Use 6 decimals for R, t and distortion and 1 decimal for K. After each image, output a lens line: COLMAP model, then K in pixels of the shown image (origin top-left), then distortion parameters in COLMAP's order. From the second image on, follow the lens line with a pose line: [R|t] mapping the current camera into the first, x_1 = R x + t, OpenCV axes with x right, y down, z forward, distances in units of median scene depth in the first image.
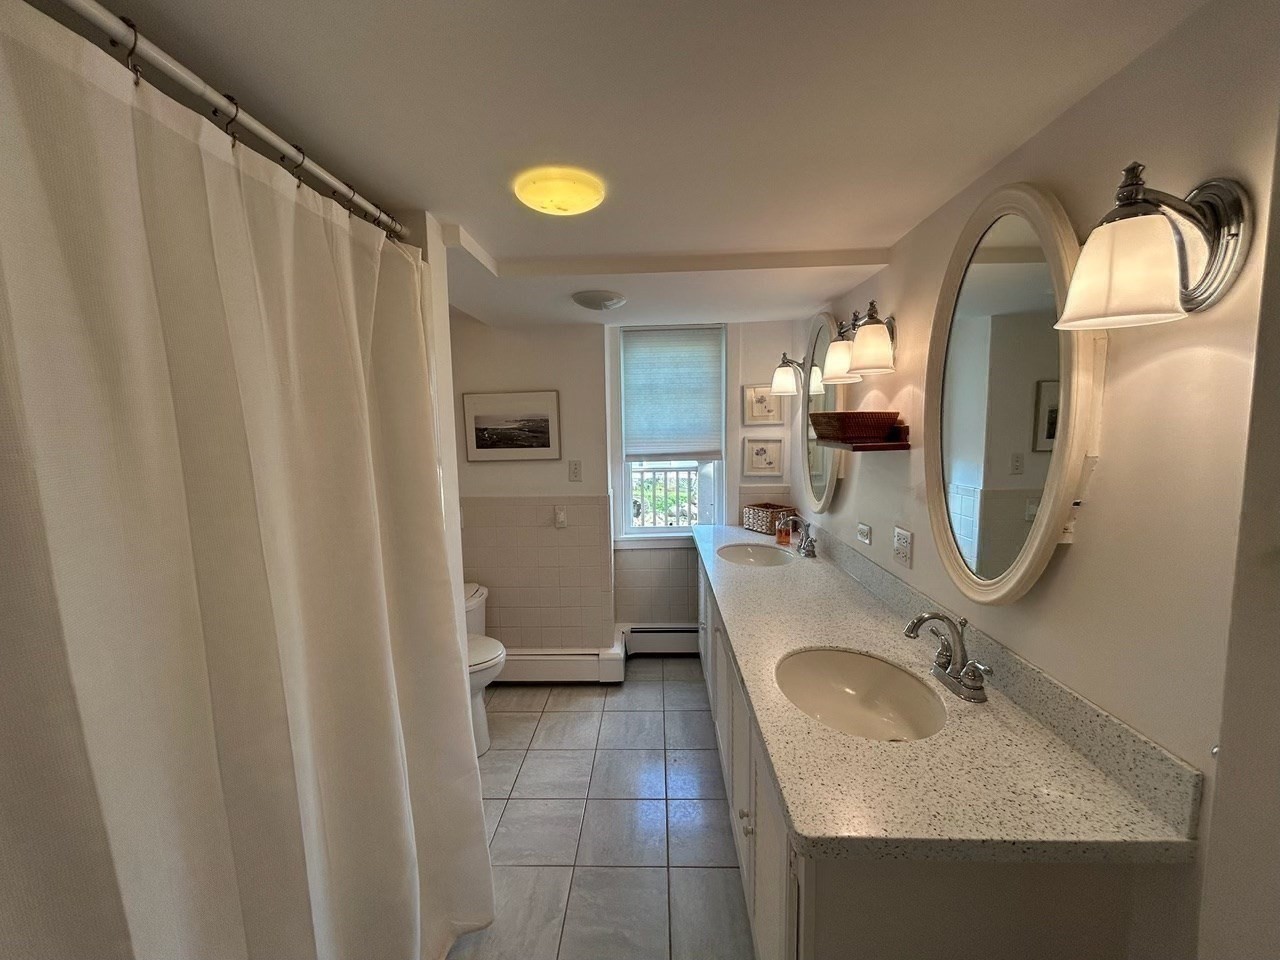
lens RADIAL K [[510.9, 0, 640.0], [0, 510.9, 480.0], [0, 0, 1]] dist [0.002604, 0.000114]
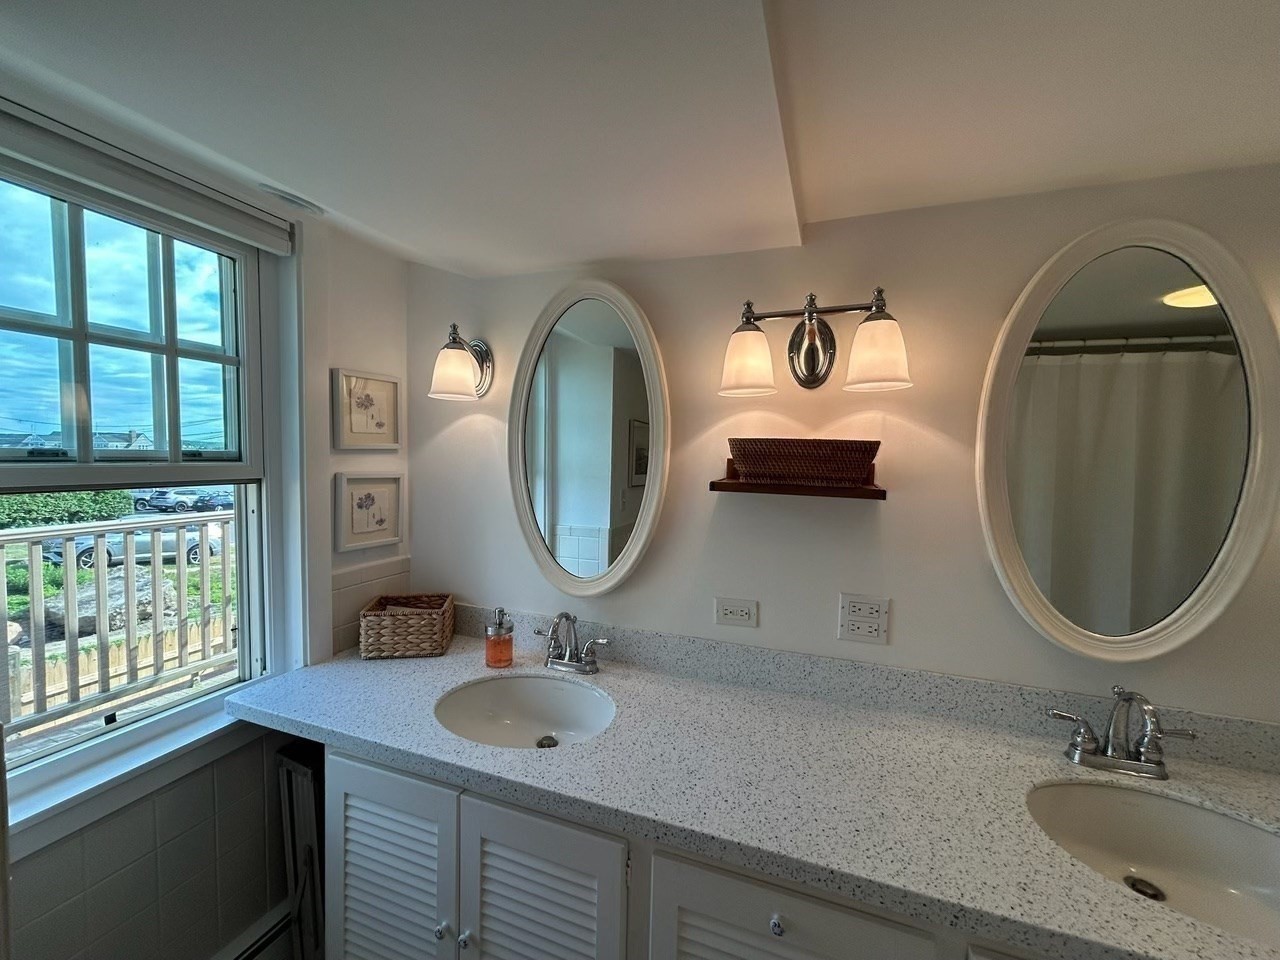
lens RADIAL K [[510.9, 0, 640.0], [0, 510.9, 480.0], [0, 0, 1]] dist [0.002604, 0.000114]
pose [[0.307037, -0.002602, 0.951694, -0.171460], [0.074471, 0.996996, -0.021300, -0.044991], [-0.948779, 0.077413, 0.306309, 0.577217]]
